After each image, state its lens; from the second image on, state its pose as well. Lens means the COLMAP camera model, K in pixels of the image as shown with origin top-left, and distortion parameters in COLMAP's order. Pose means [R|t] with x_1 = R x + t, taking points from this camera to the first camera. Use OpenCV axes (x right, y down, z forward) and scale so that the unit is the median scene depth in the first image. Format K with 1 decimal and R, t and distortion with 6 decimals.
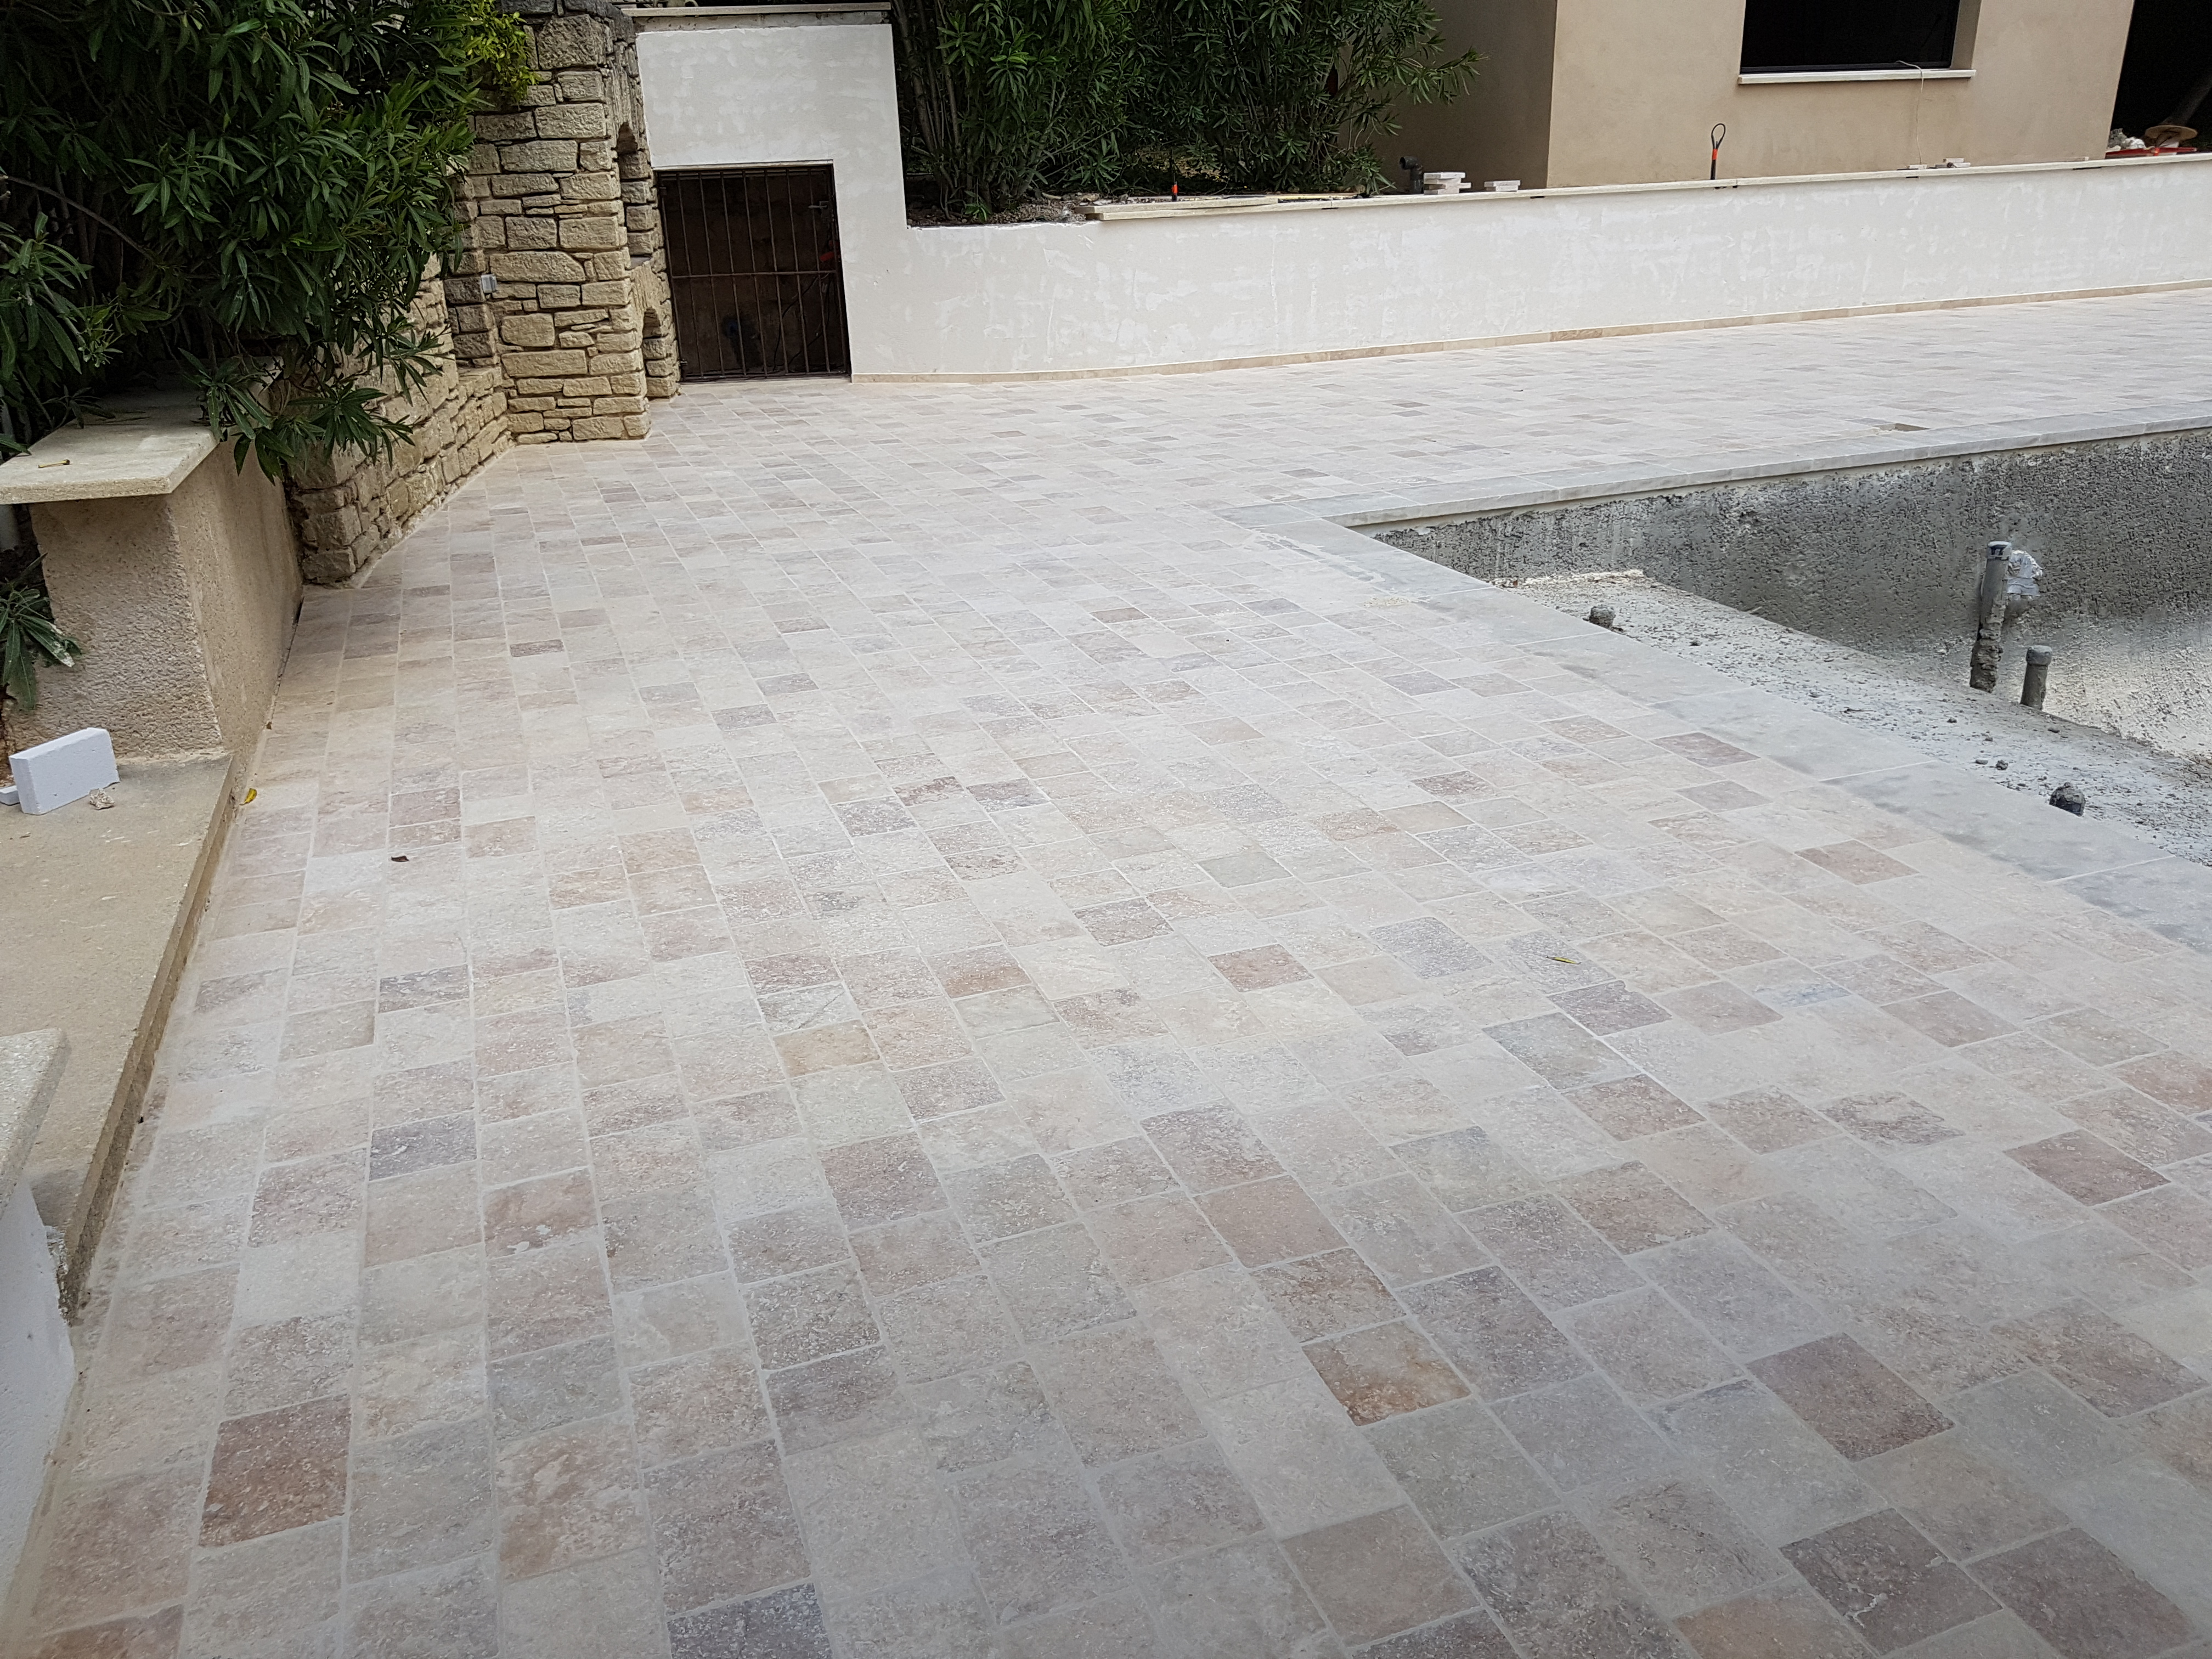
lens RADIAL K [[1732.8, 0, 1102.4], [0, 1732.8, 828.9], [0, 0, 1]] dist [0.057070, -0.112442]
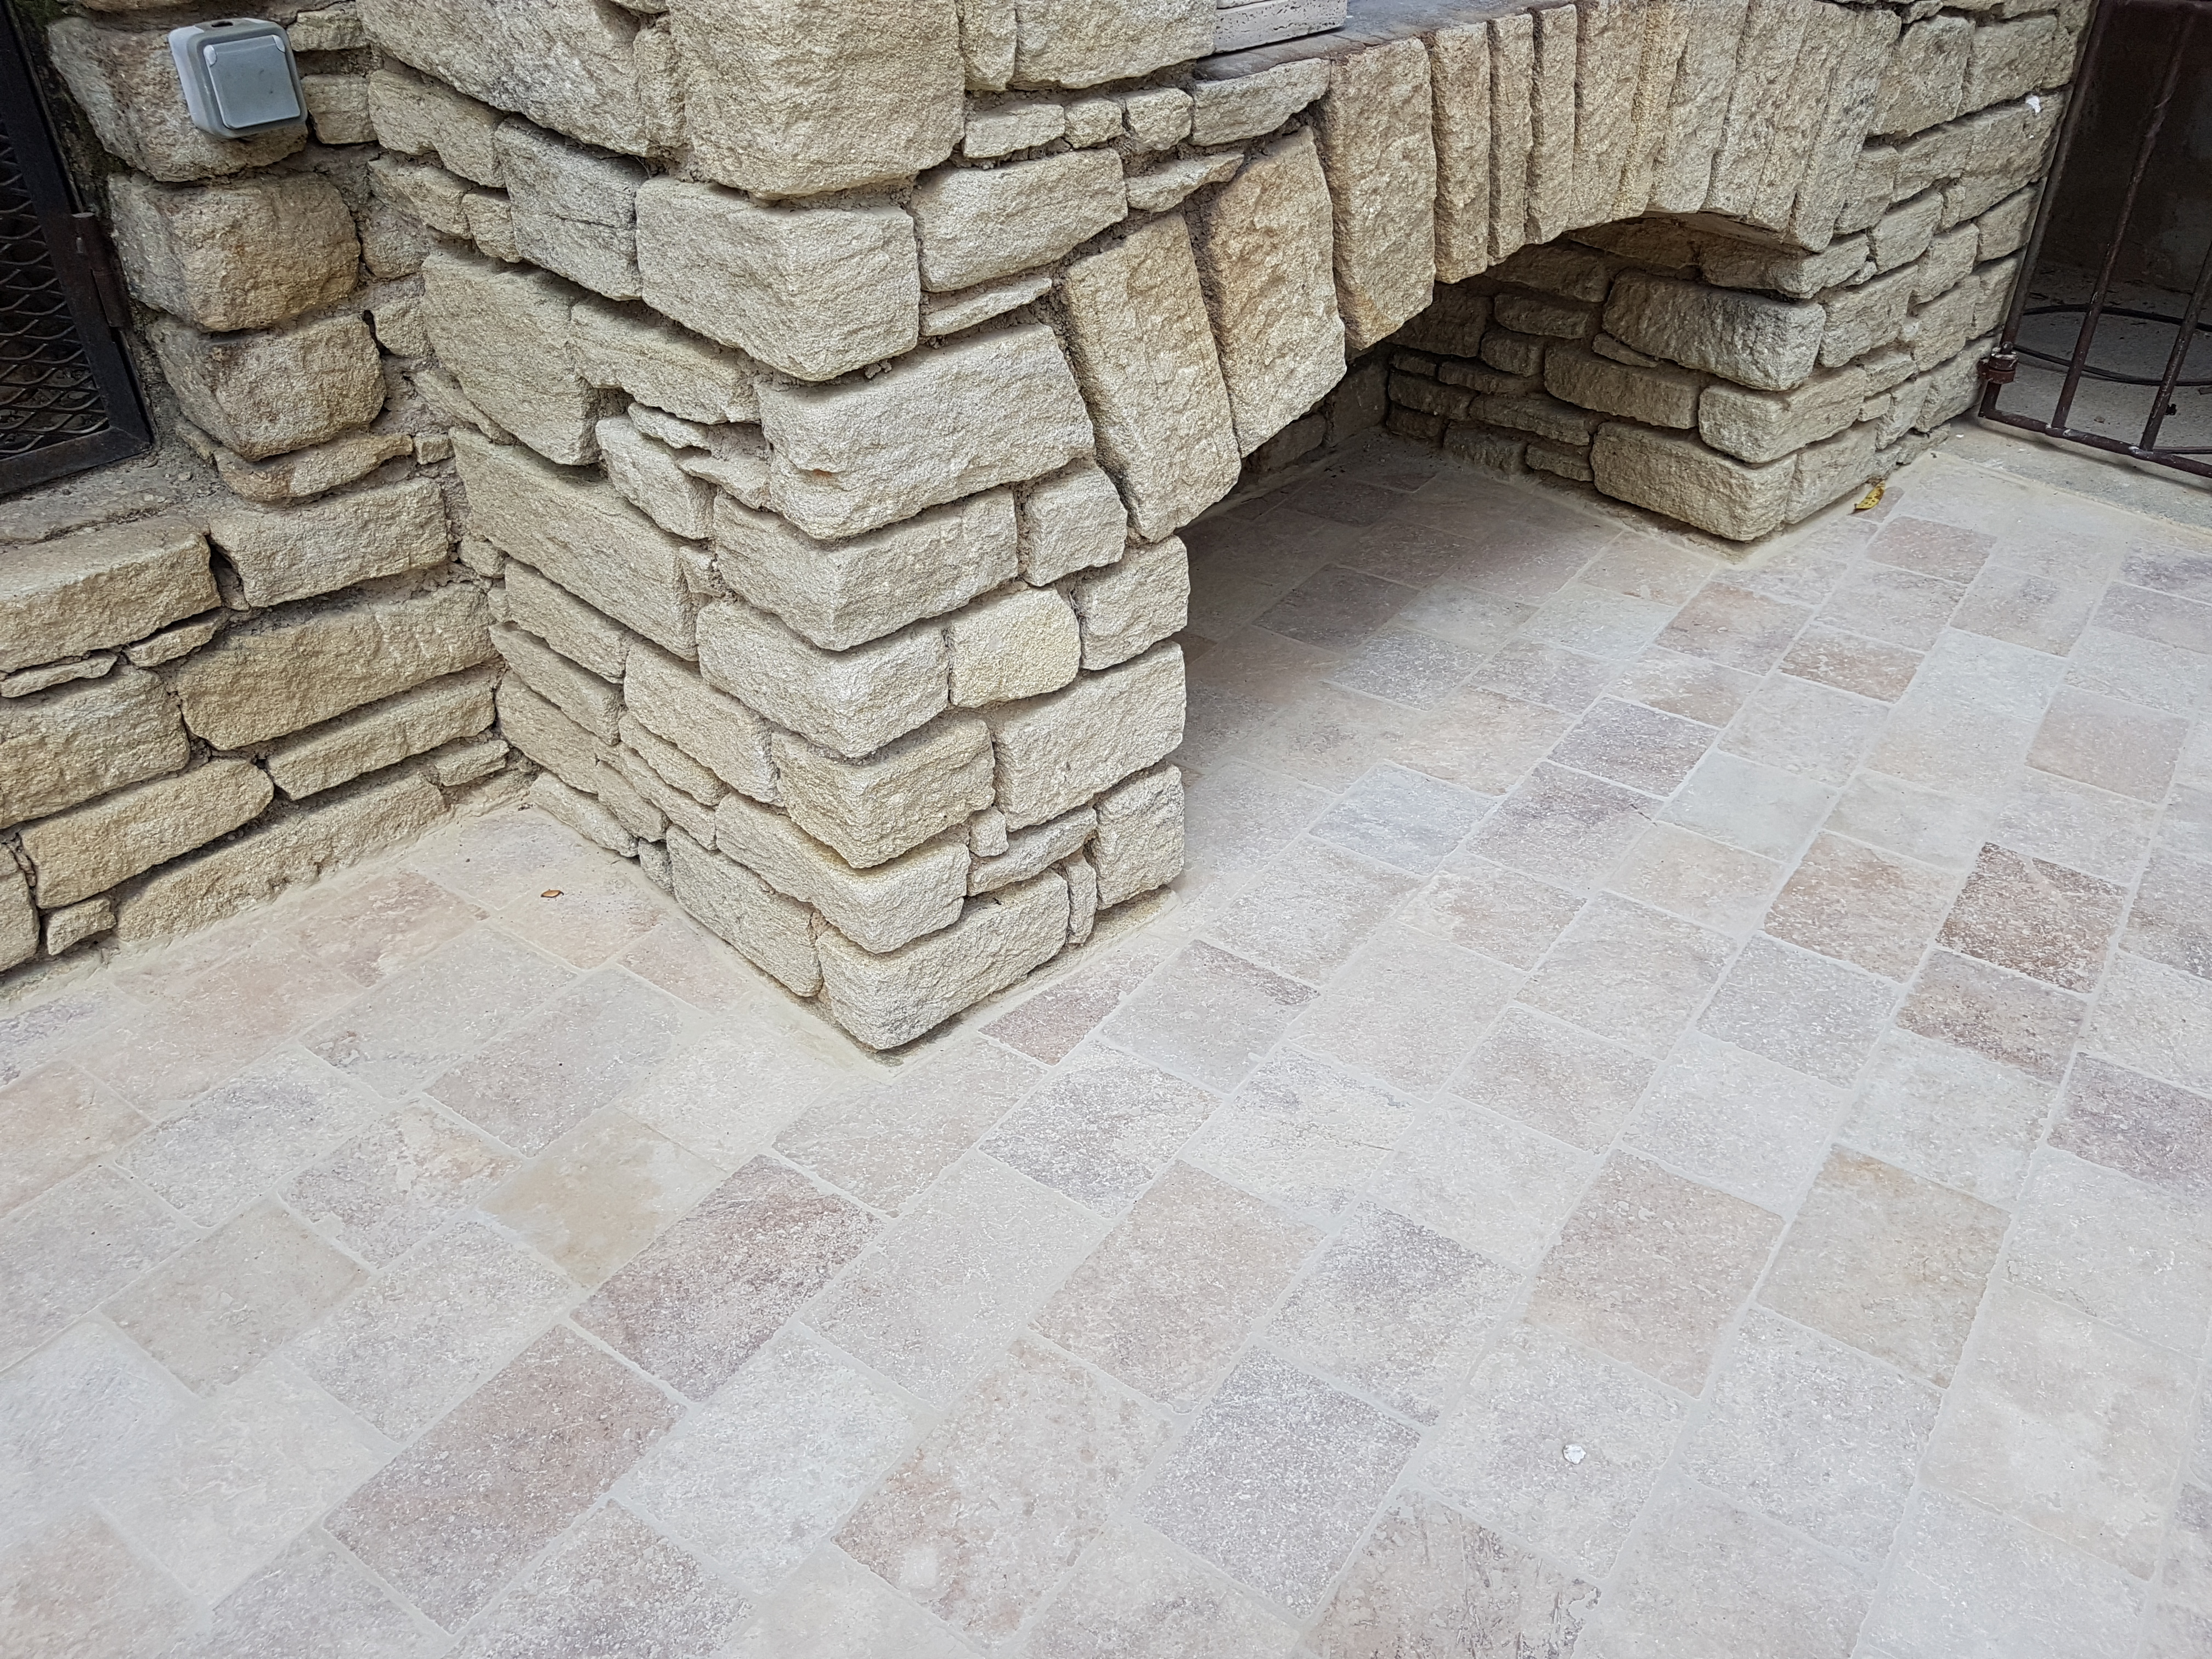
lens RADIAL K [[1732.8, 0, 1103.8], [0, 1732.8, 825.0], [0, 0, 1]] dist [0.057070, -0.112442]
pose [[0.580553, 0.493053, -0.647964, -0.331538], [-0.304875, 0.869549, 0.388505, -0.740036], [0.754990, -0.027999, 0.655139, 2.059569]]
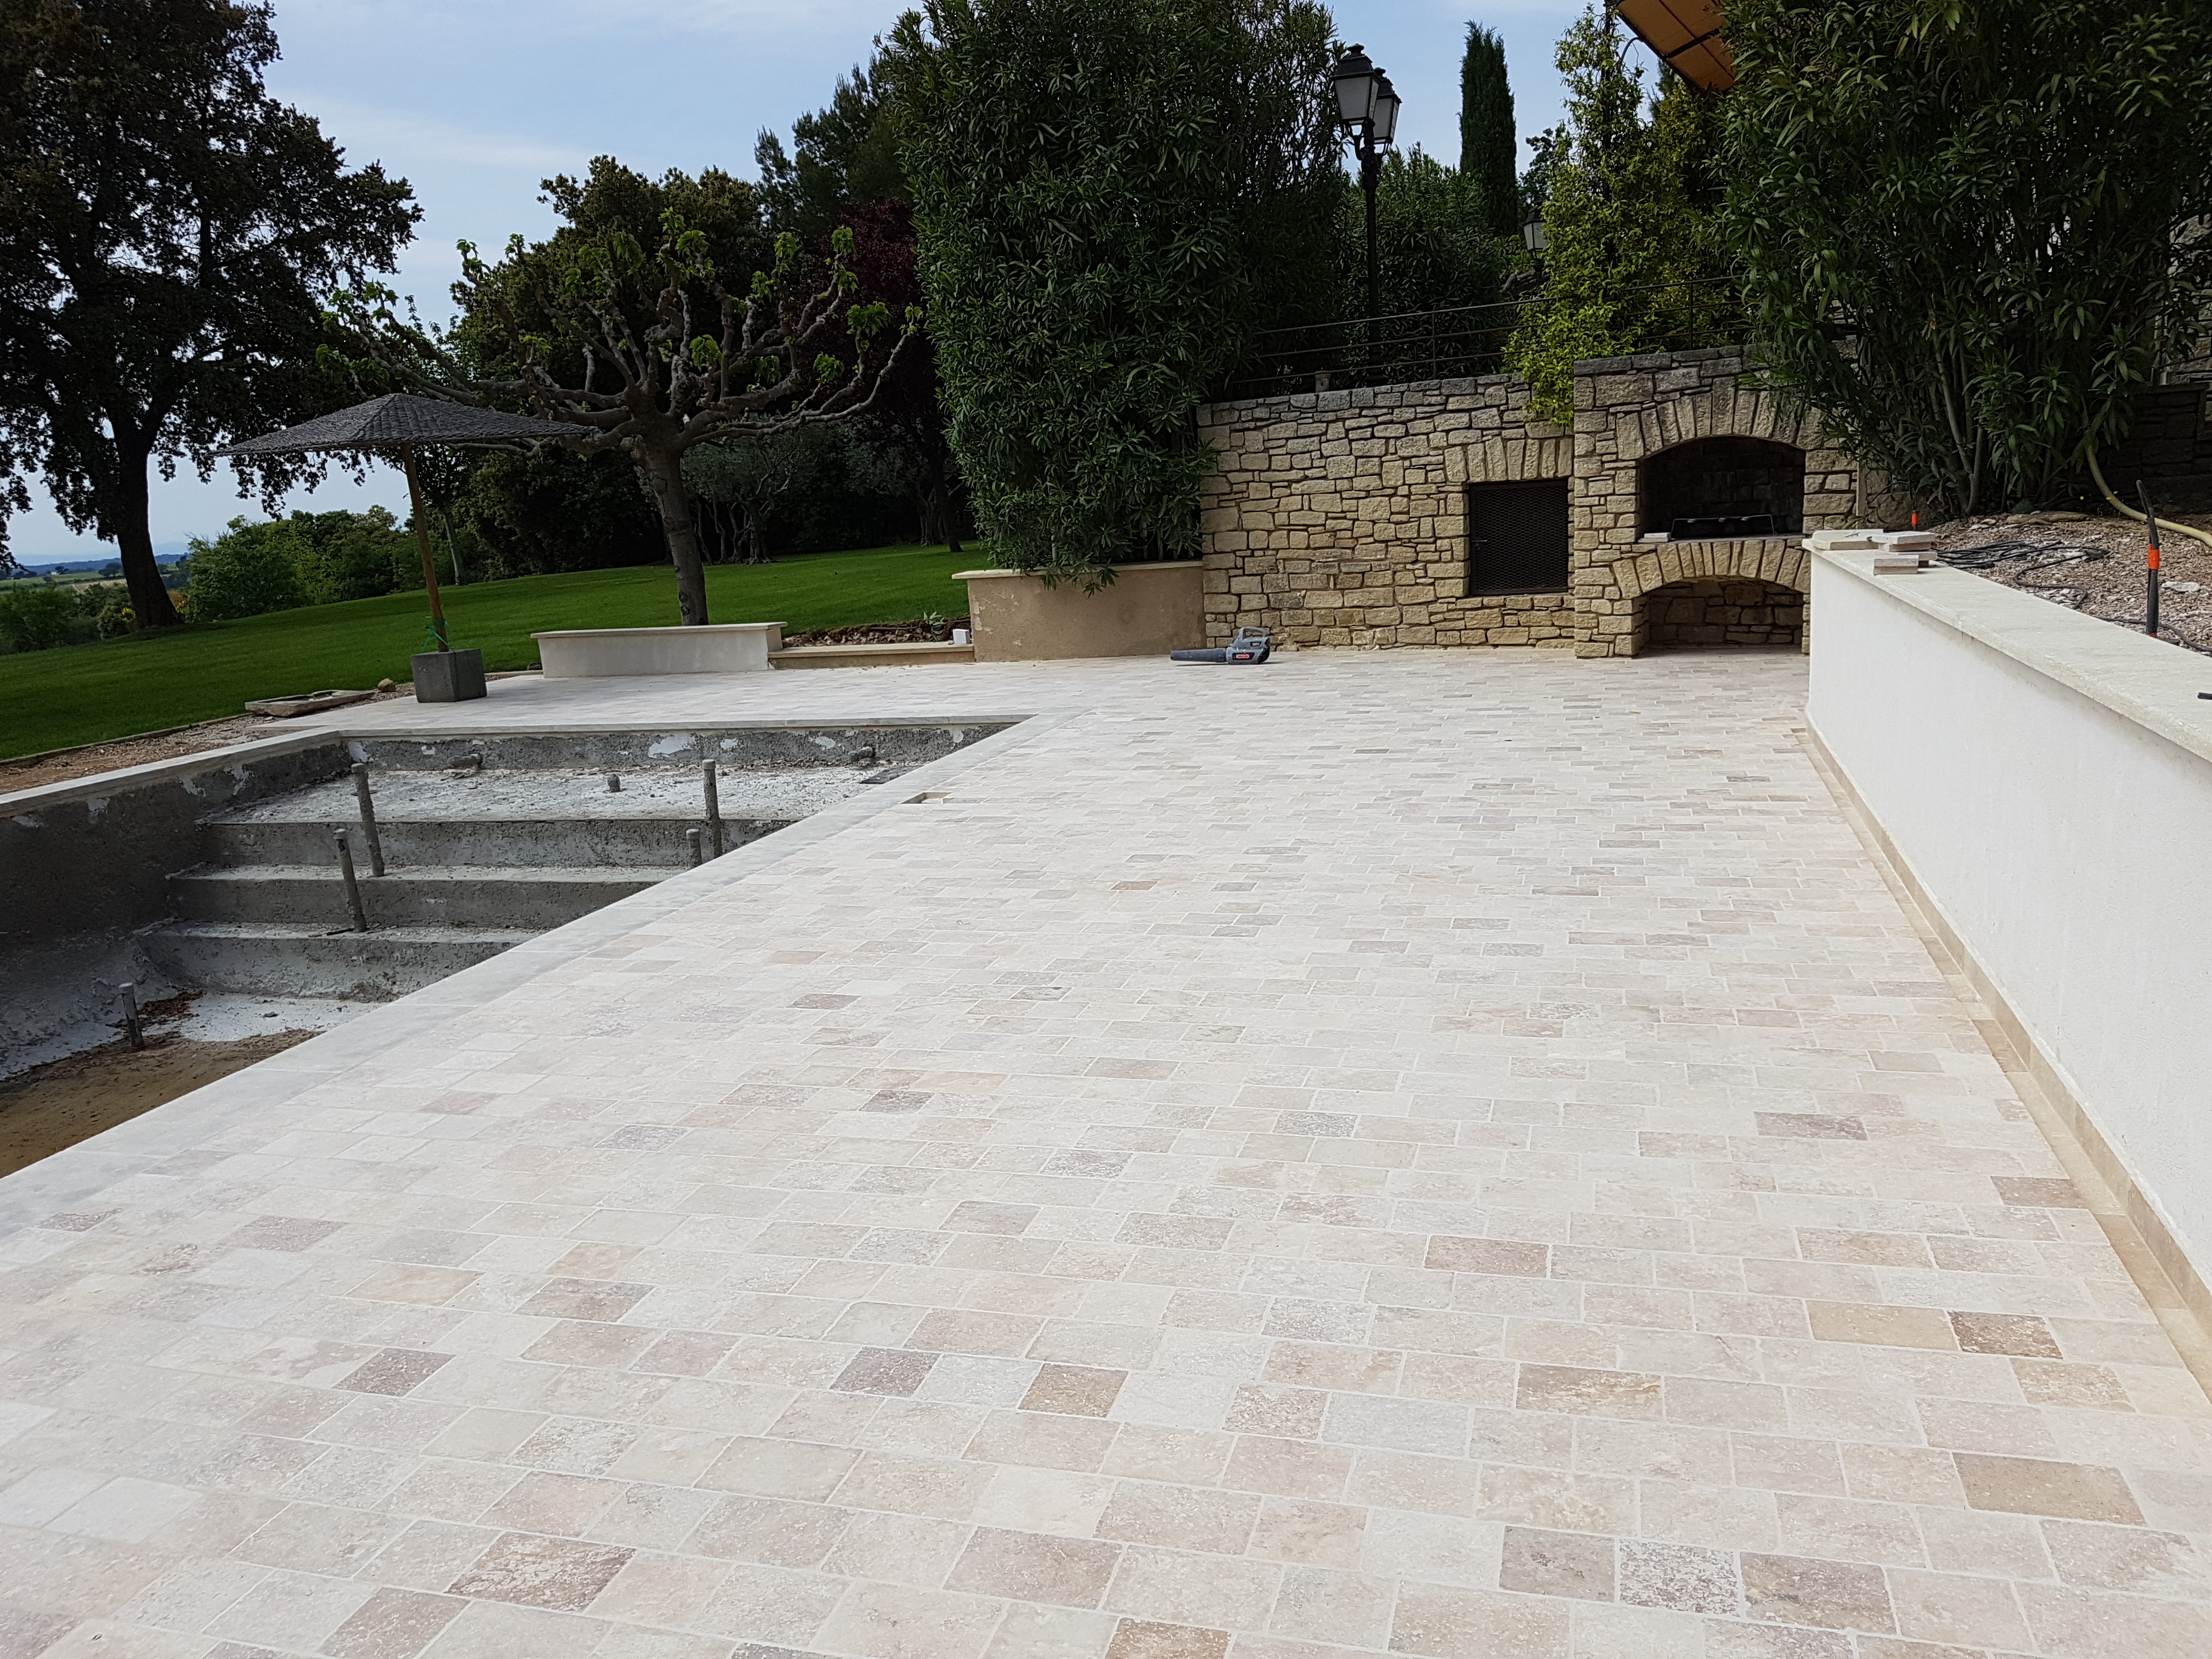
lens RADIAL K [[1732.8, 0, 1108.7], [0, 1732.8, 839.5], [0, 0, 1]] dist [0.057070, -0.112442]
pose [[-0.588575, 0.222805, -0.777134, 2.480282], [-0.219050, 0.881363, 0.418588, -1.375942], [0.778201, 0.416602, -0.469943, 3.270354]]
